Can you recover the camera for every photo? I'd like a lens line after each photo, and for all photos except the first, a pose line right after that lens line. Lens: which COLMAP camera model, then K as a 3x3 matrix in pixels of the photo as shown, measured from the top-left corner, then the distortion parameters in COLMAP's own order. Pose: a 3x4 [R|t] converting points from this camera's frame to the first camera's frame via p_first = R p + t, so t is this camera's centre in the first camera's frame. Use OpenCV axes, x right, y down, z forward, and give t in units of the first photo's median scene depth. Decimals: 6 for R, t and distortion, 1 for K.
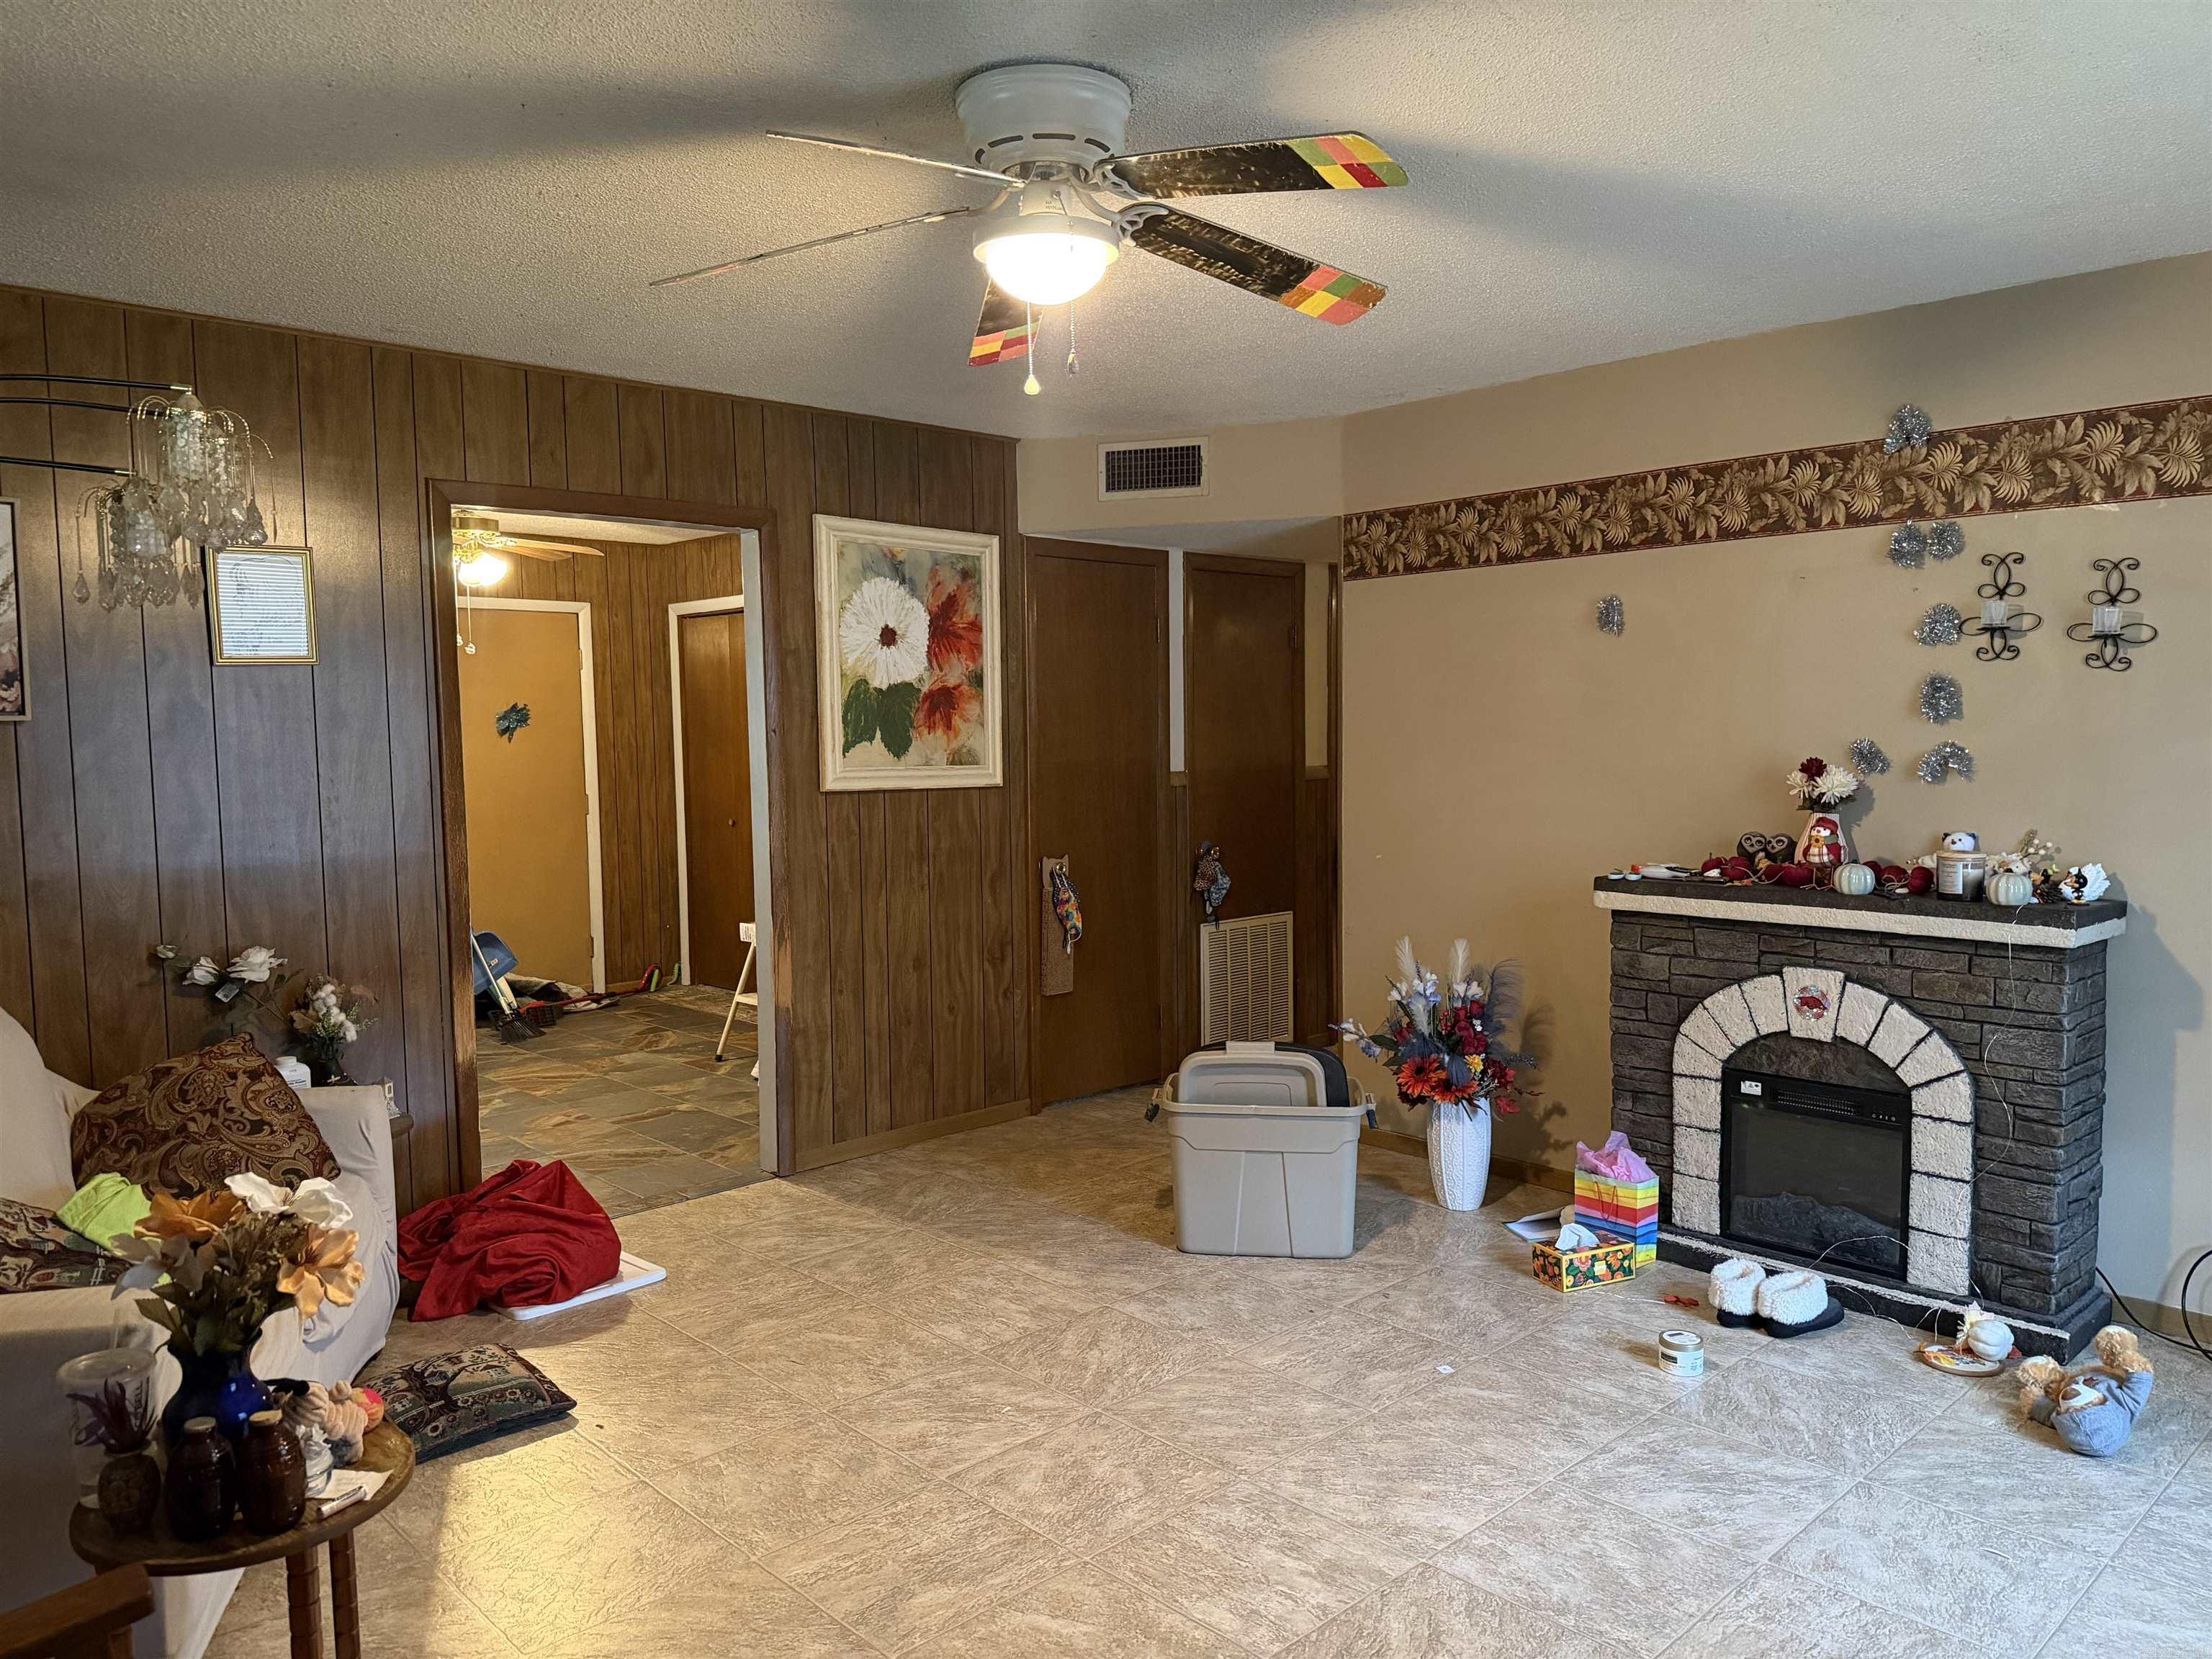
lens RADIAL K [[1567.9, 0, 1117.8], [0, 1567.9, 837.8], [0, 0, 1]] dist [0.067326, -0.081324]
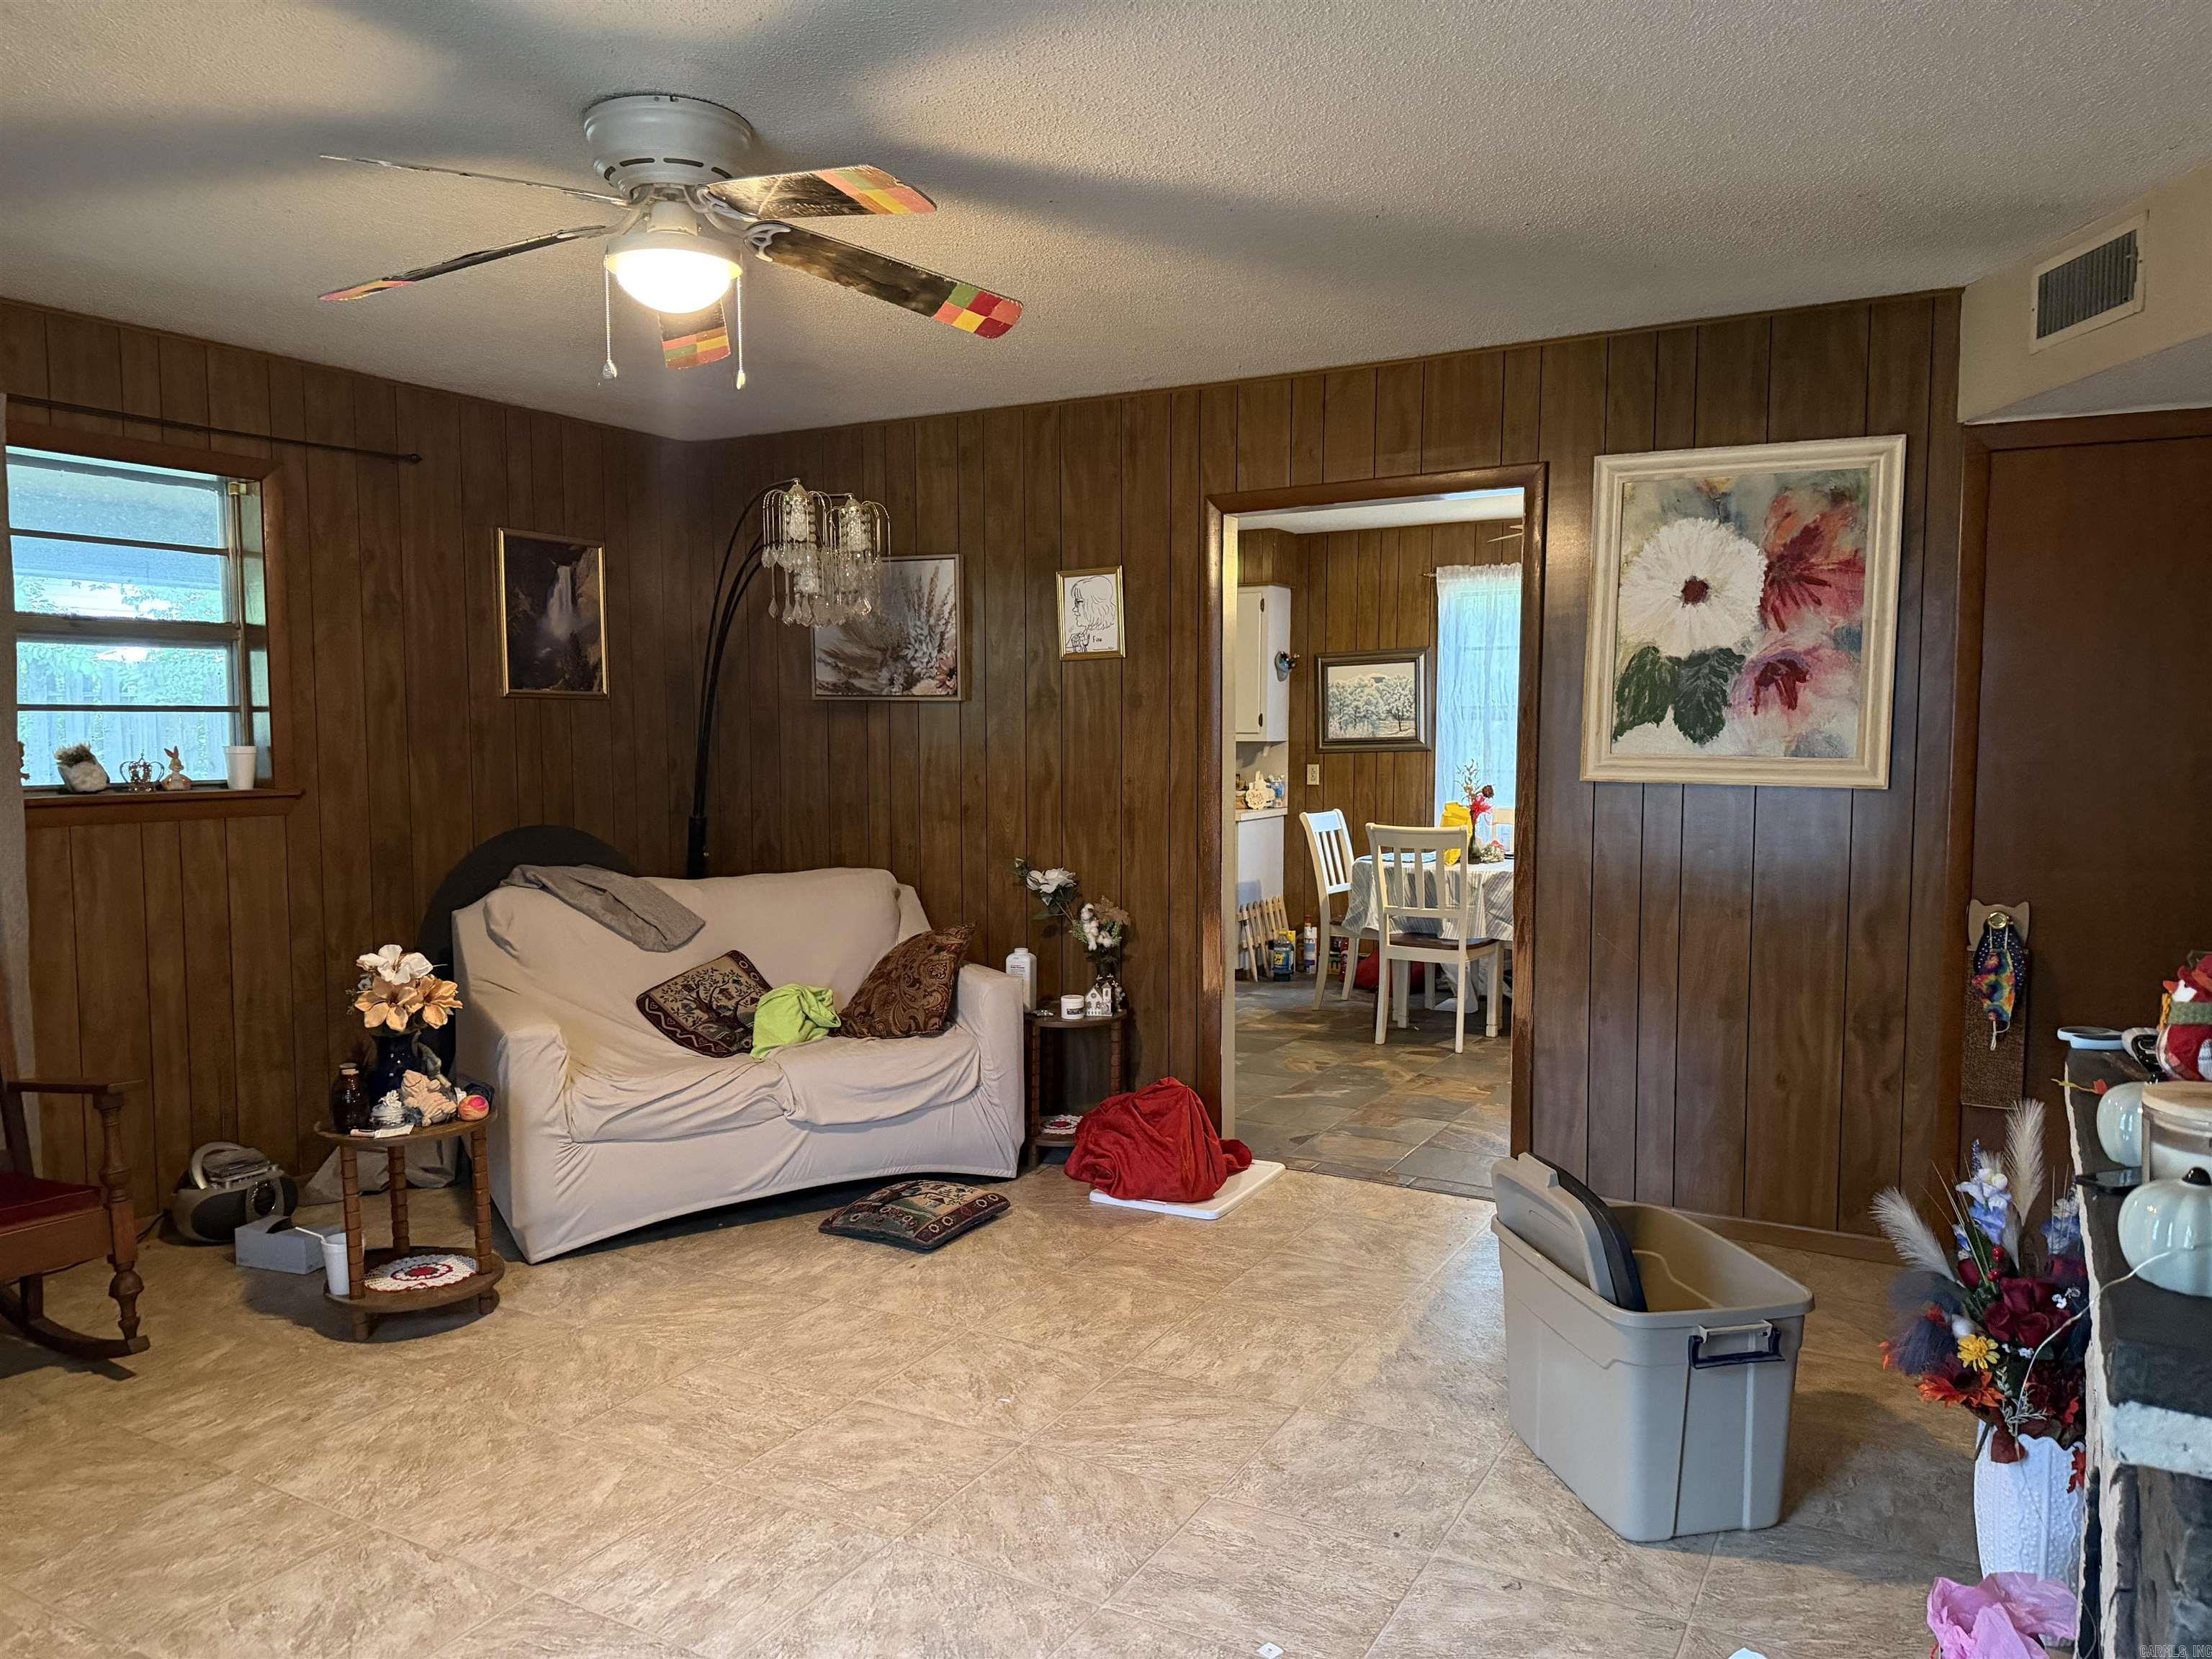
lens RADIAL K [[1567.9, 0, 1087.7], [0, 1567.9, 832.6], [0, 0, 1]] dist [0.067326, -0.081324]
pose [[0.271886, 0.079185, -0.959066, 0.550442], [-0.073510, 0.995406, 0.061346, -0.033140], [0.959518, 0.053822, 0.276458, 0.490703]]
